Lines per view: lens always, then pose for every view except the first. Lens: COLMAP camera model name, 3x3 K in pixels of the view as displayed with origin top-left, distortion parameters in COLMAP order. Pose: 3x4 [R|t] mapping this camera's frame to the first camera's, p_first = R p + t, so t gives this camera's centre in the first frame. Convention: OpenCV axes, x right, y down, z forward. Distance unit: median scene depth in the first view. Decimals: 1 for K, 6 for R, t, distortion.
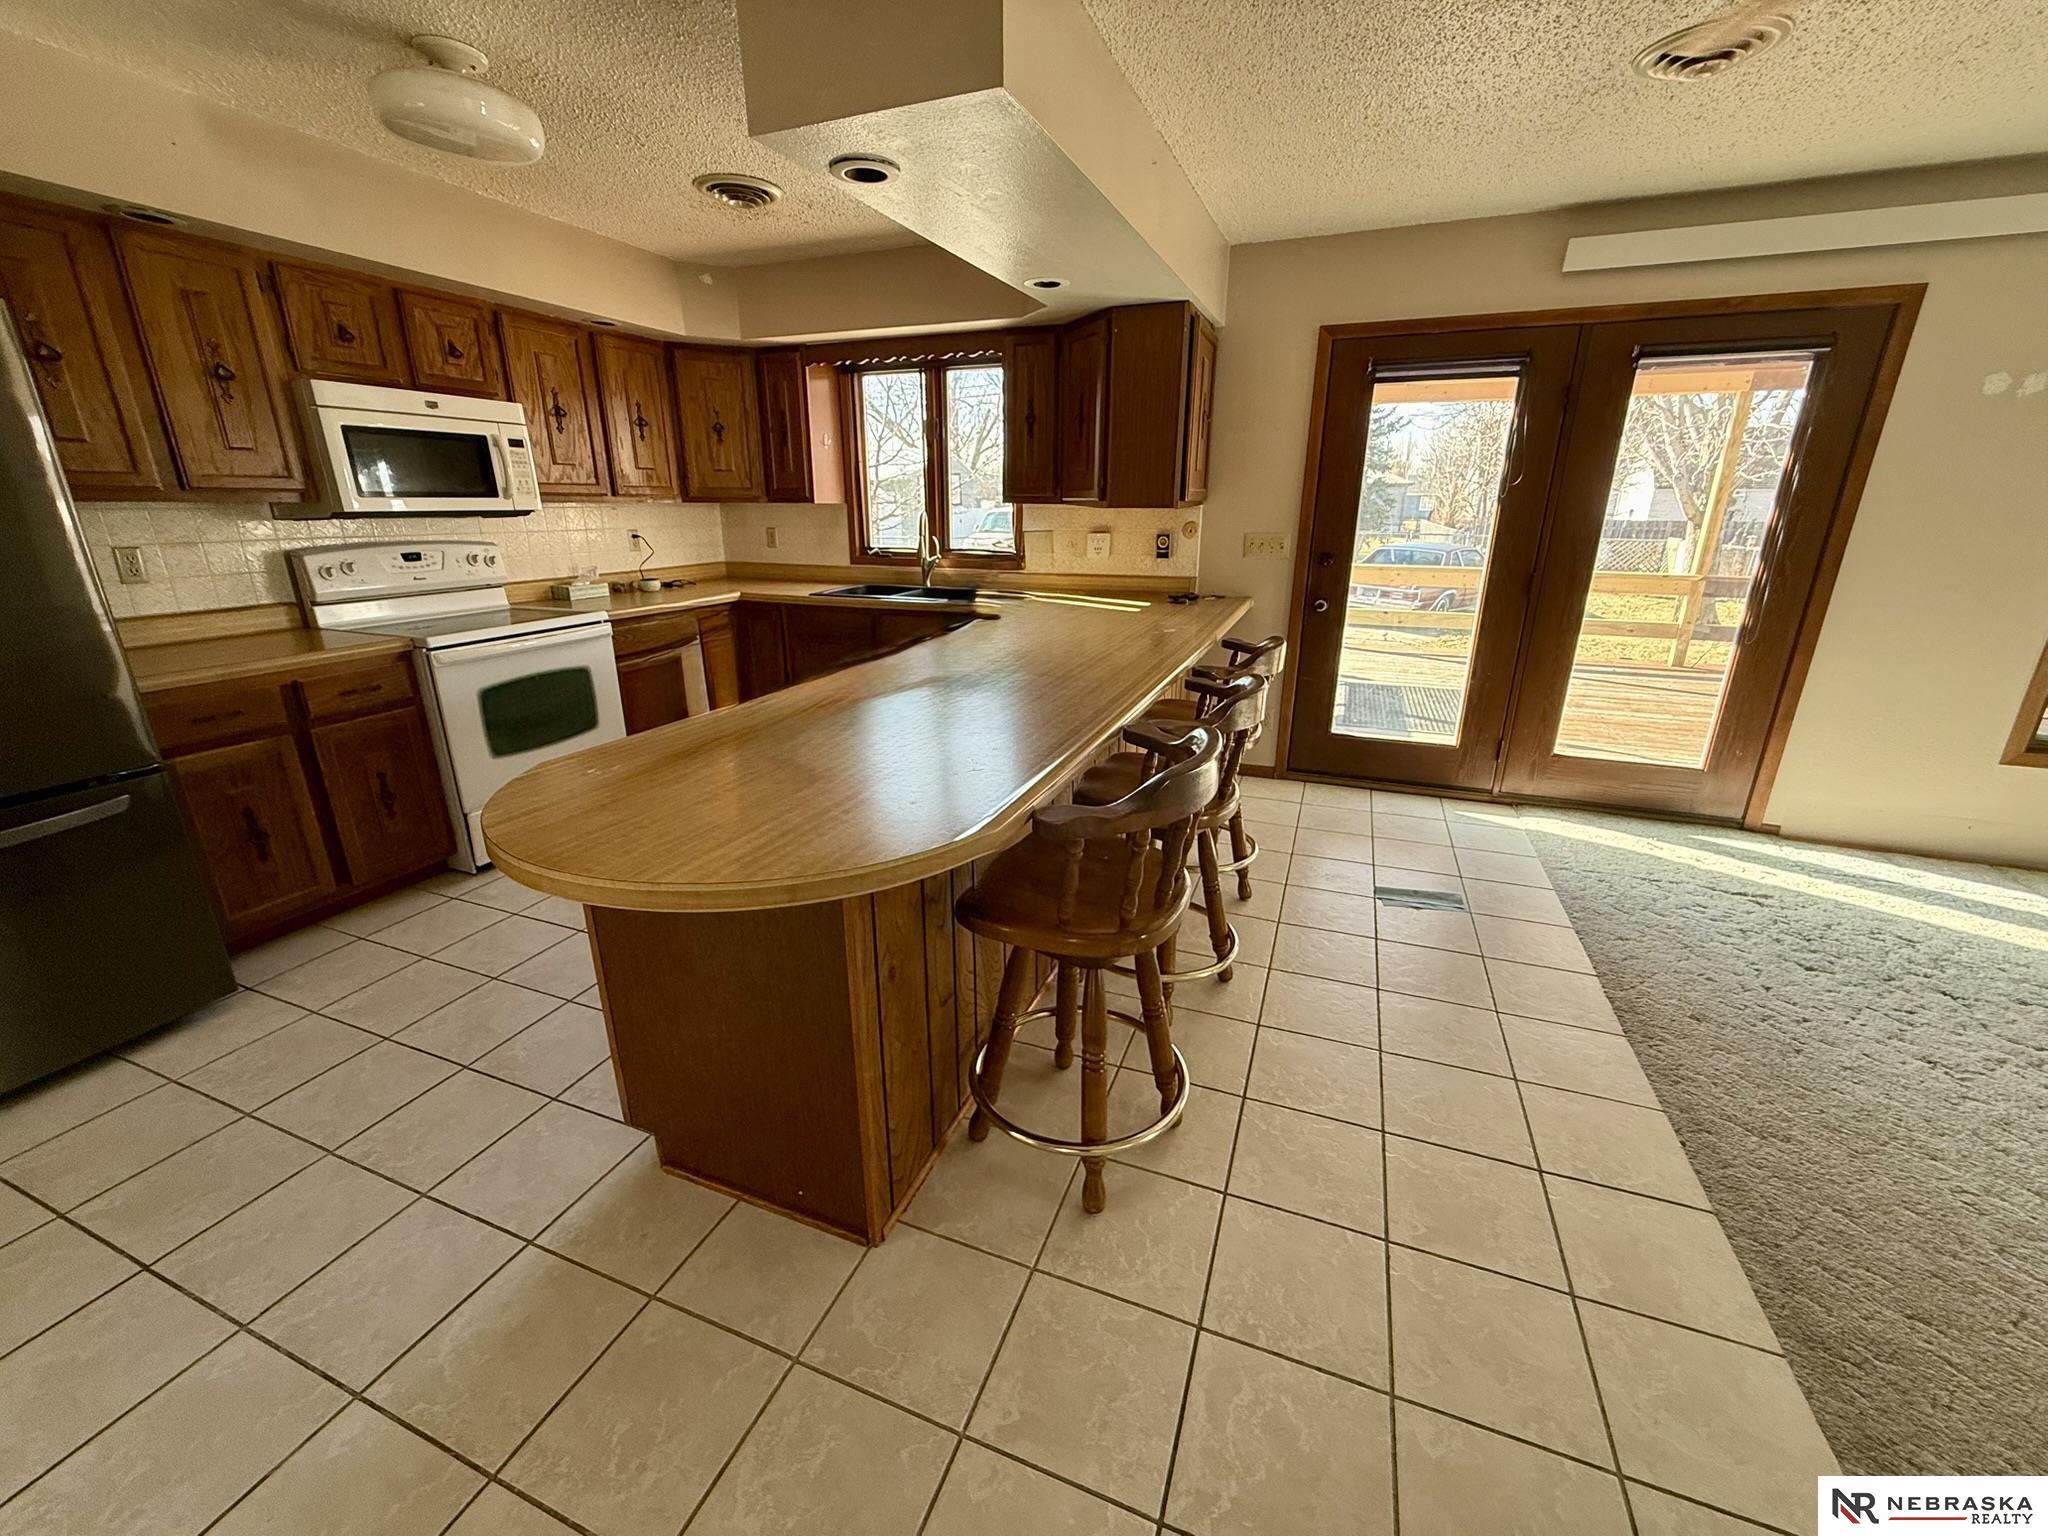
lens RADIAL K [[811.5, 0, 1025.8], [0, 811.5, 763.7], [0, 0, 1]] dist [-0.002107, 0.000563]
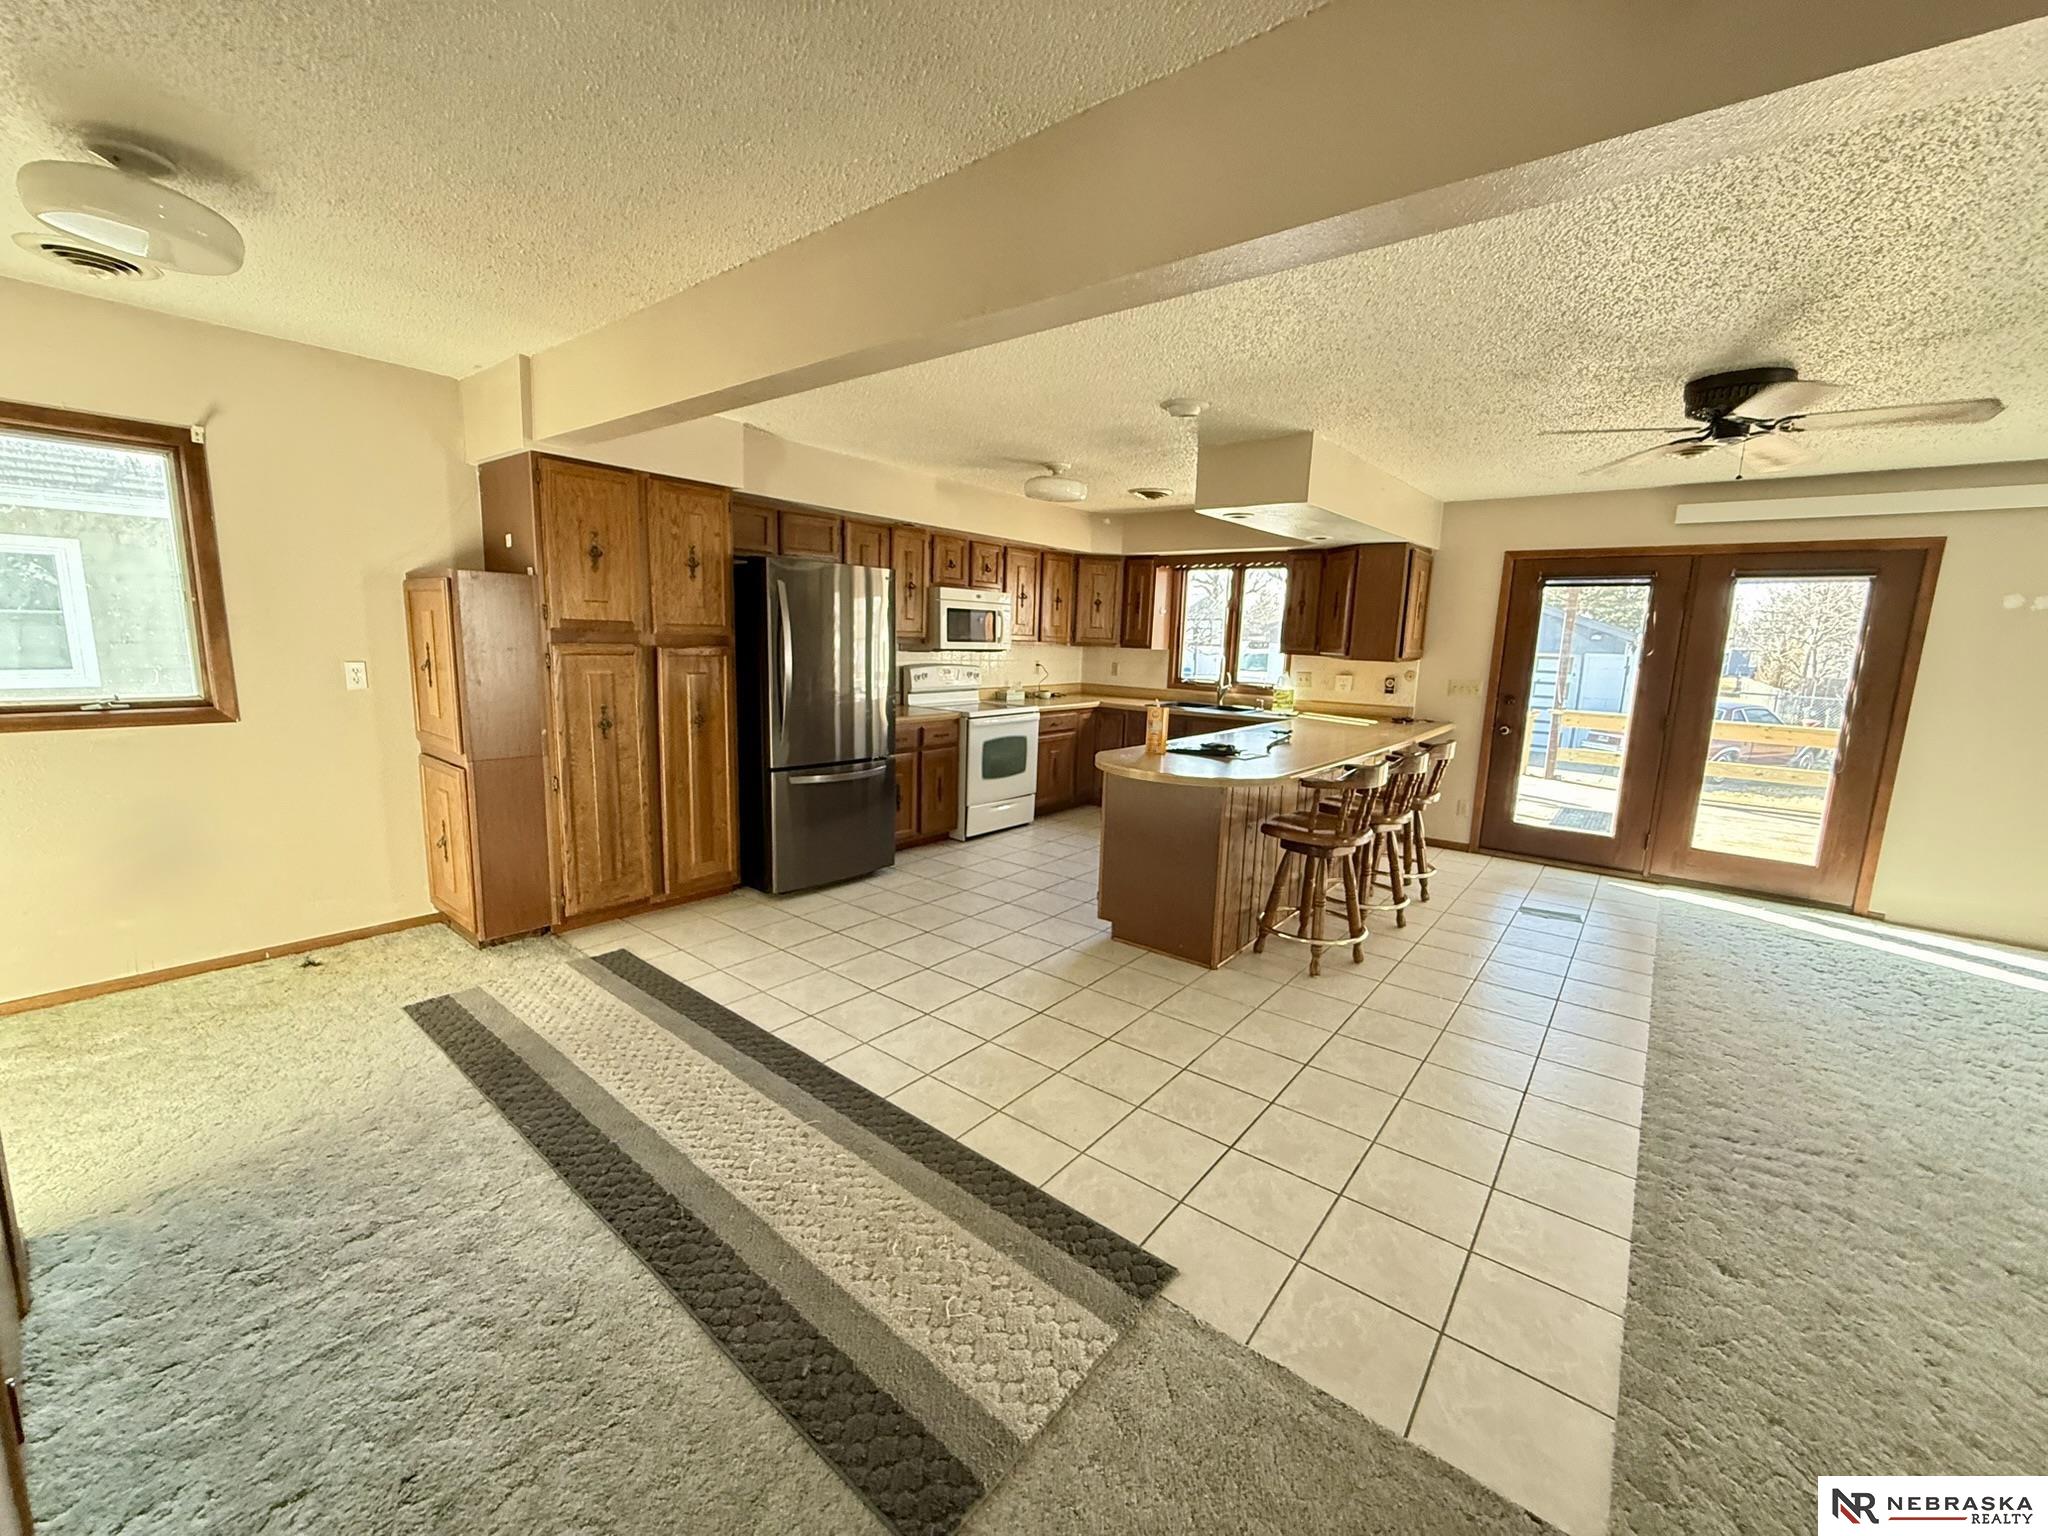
lens RADIAL K [[811.5, 0, 1023.9], [0, 811.5, 760.9], [0, 0, 1]] dist [-0.002107, 0.000563]
pose [[0.954220, 0.073489, -0.289936, -0.032523], [-0.119496, 0.982293, -0.144299, 0.179507], [0.274198, 0.172339, 0.946105, -0.628768]]
